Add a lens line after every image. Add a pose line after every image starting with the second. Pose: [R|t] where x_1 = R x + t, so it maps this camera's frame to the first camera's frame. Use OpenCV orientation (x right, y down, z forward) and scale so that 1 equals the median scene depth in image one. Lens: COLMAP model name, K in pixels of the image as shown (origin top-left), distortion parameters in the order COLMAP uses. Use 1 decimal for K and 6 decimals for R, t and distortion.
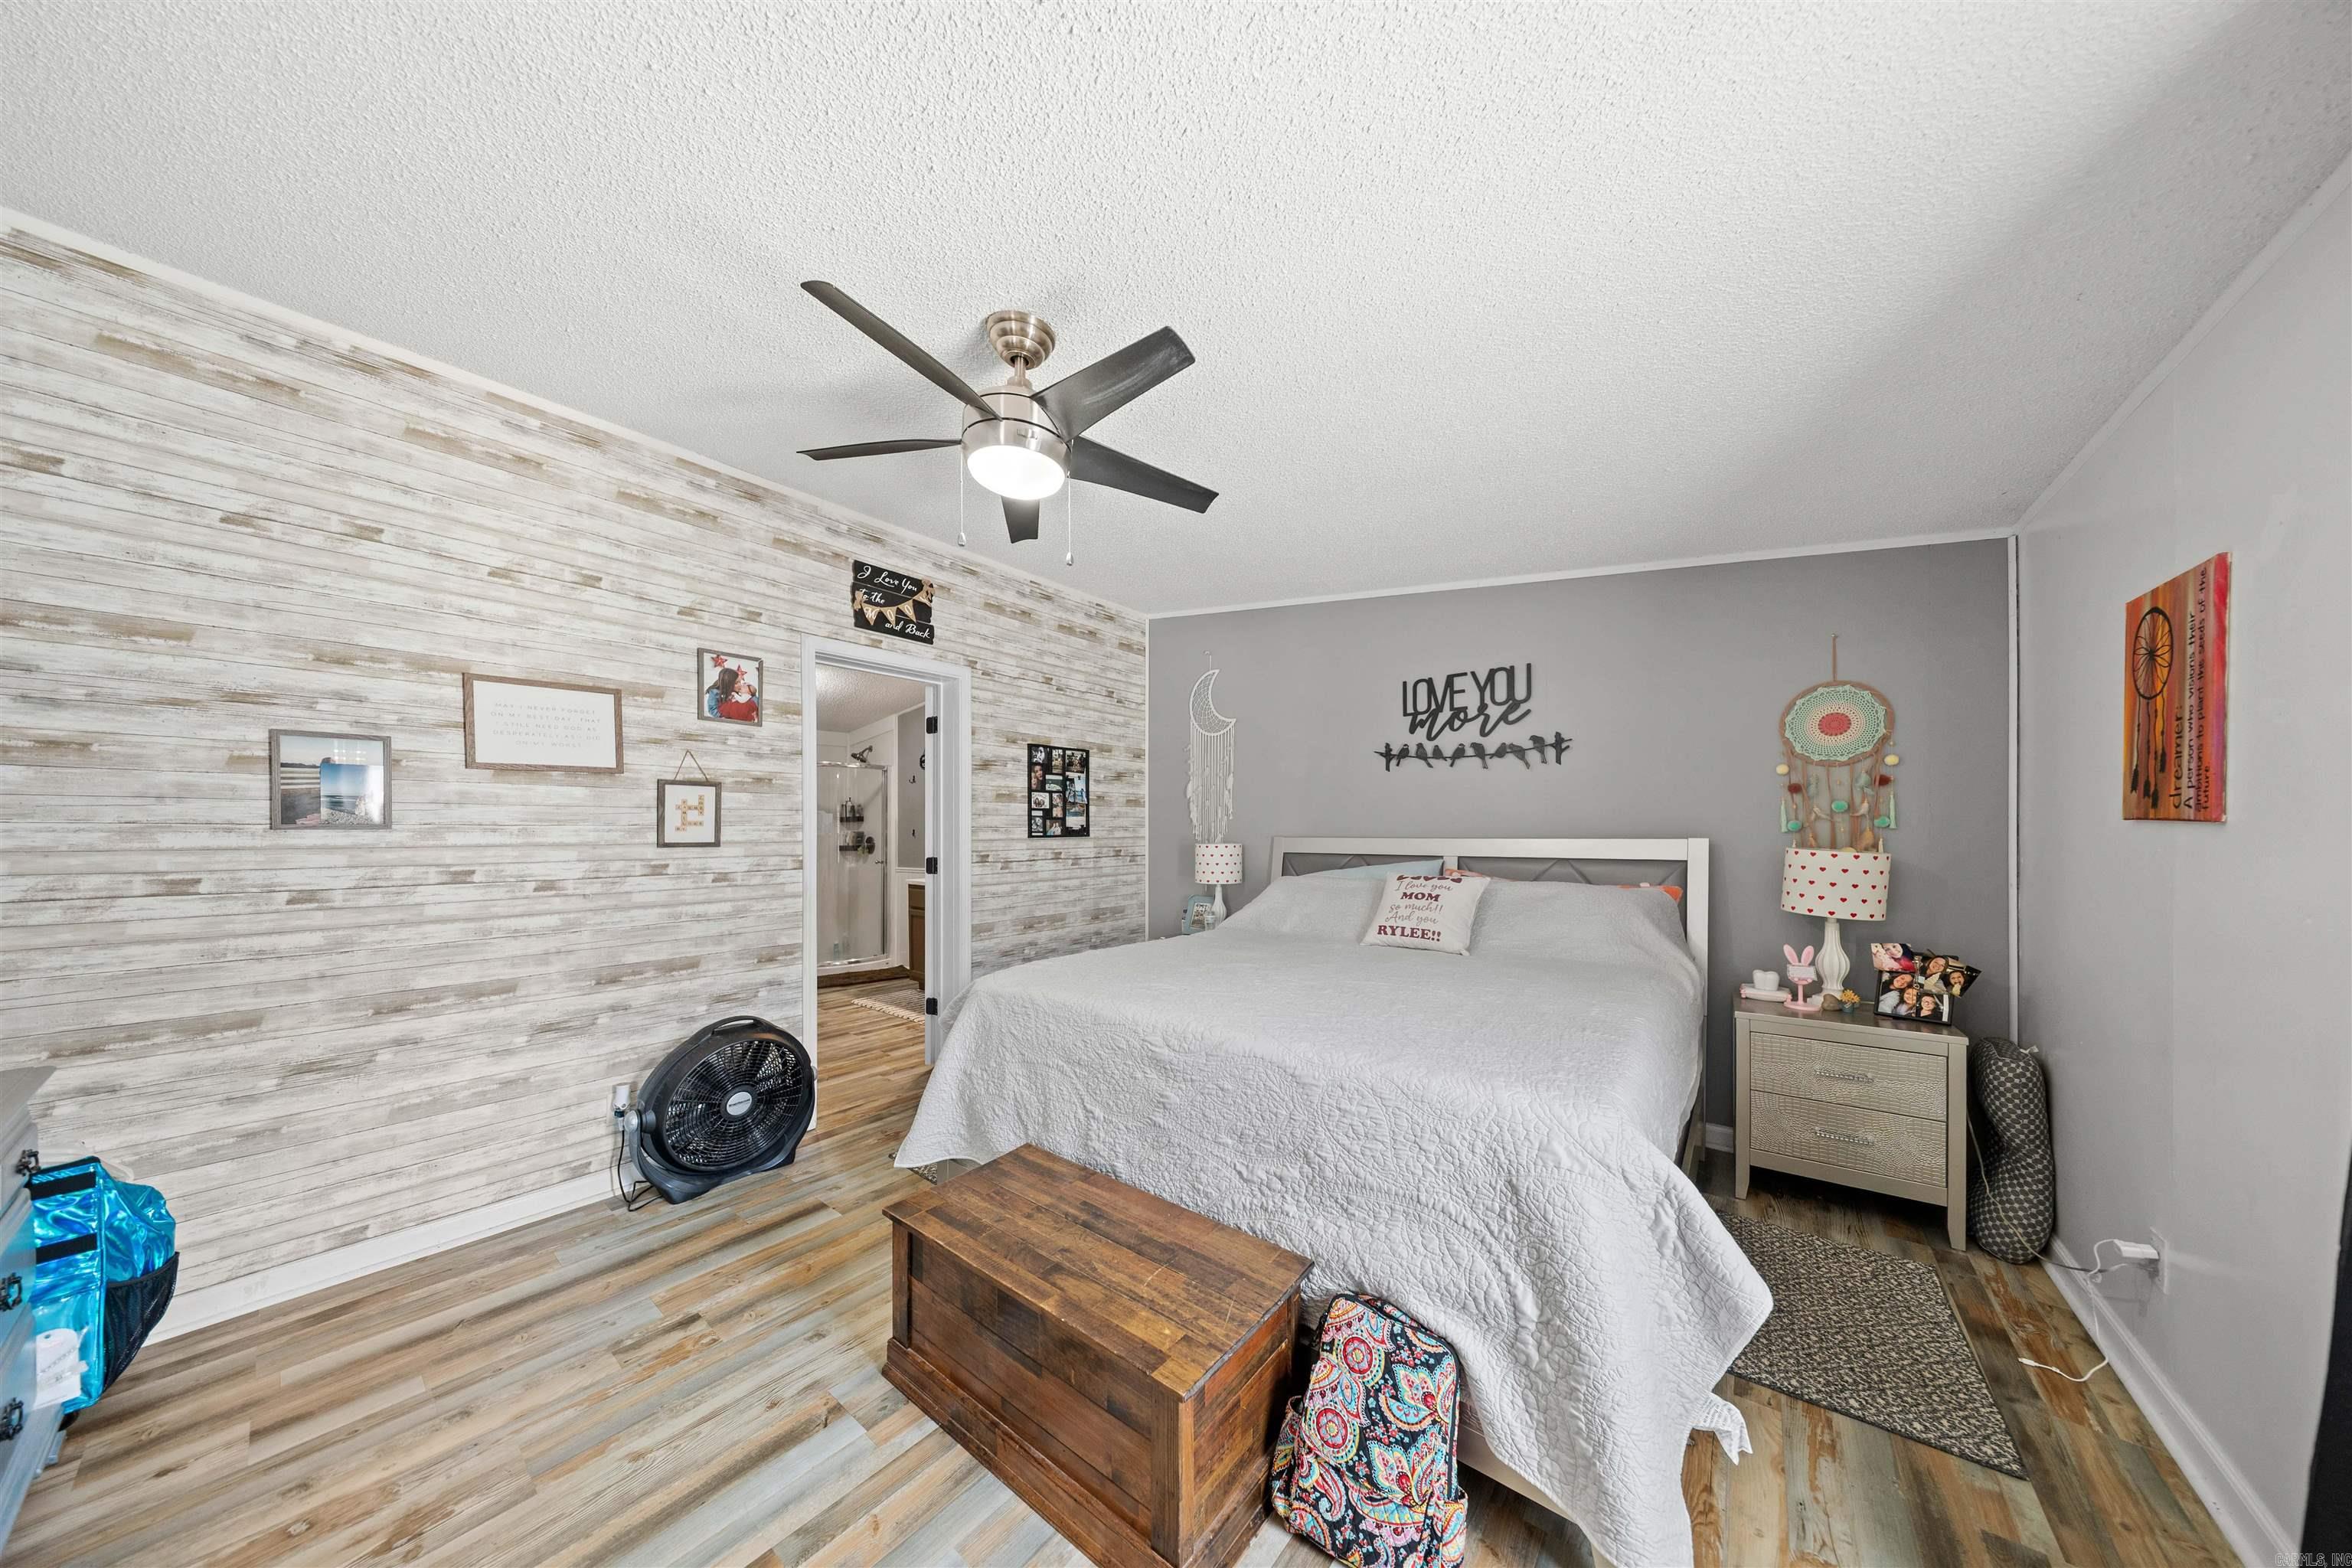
lens RADIAL K [[718.9, 0, 1180.0], [0, 718.9, 818.7], [0, 0, 1]] dist [0.000269, -0.000016]
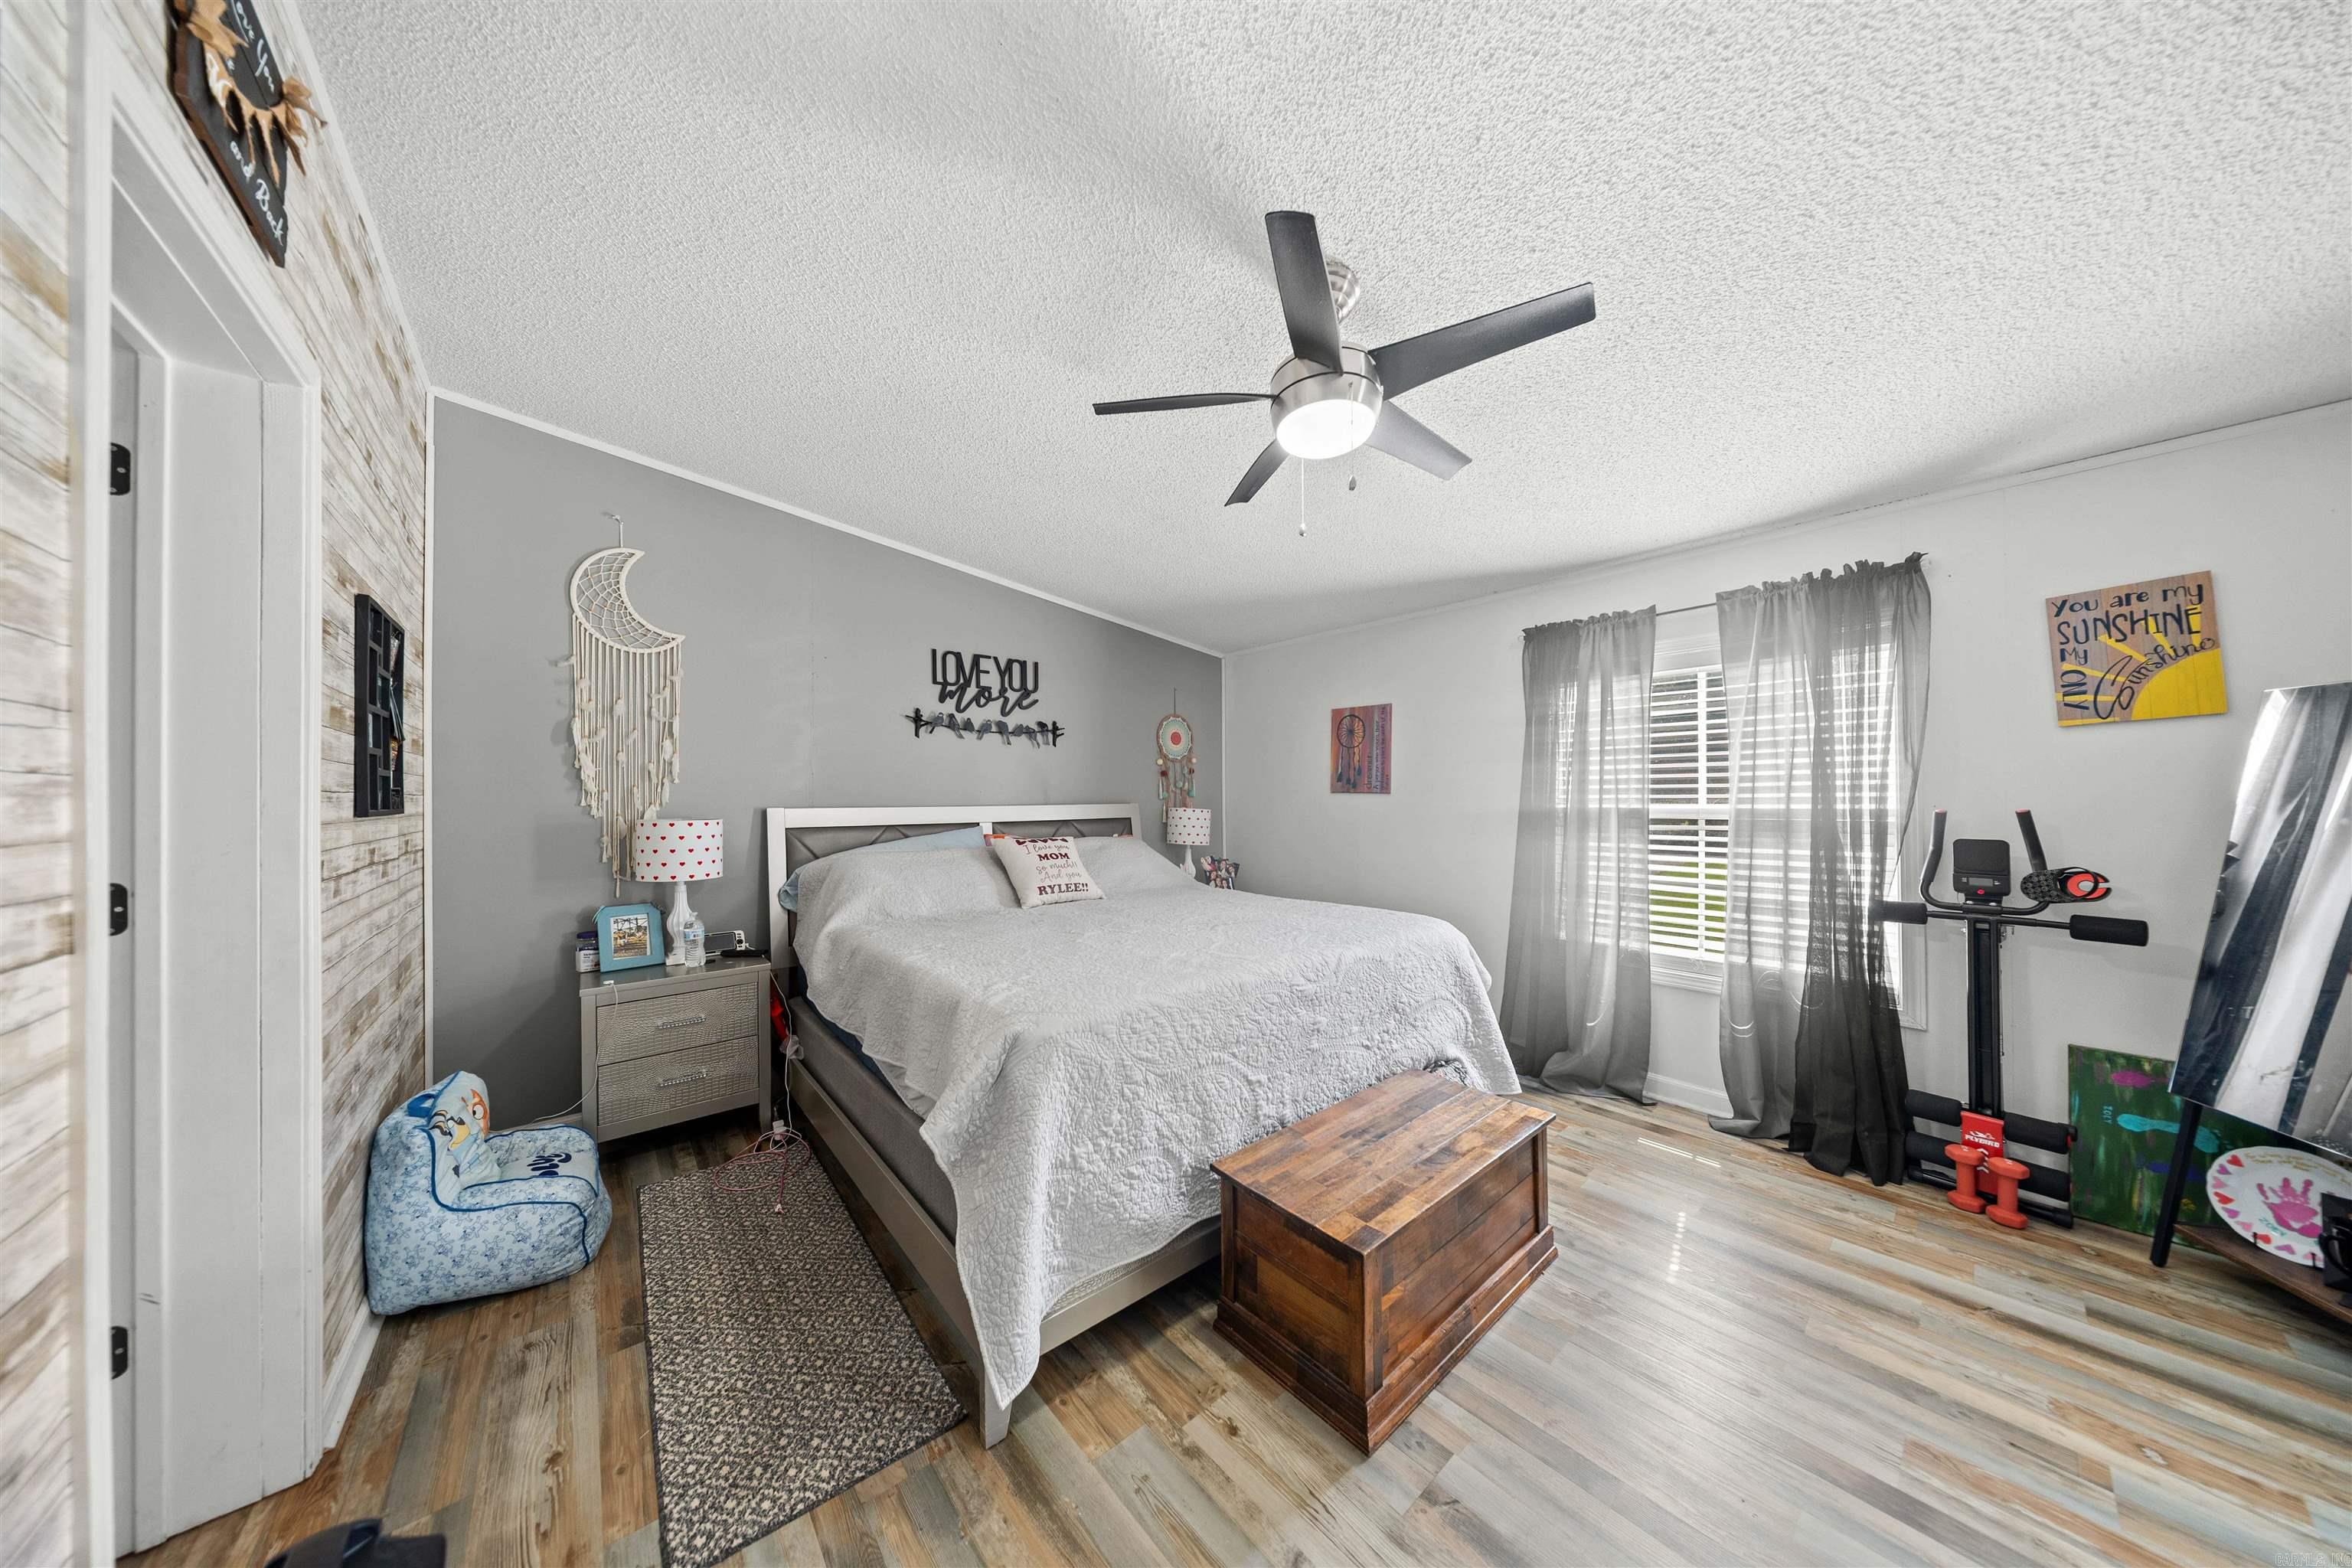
lens RADIAL K [[692.7, 0, 1174.6], [0, 692.7, 793.0], [0, 0, 1]] dist [0.000657, 0.000014]
pose [[0.189674, 0.008075, 0.981814, -0.631400], [-0.010846, 0.999922, -0.006128, 0.012123], [-0.981787, -0.009487, 0.189747, 0.547569]]
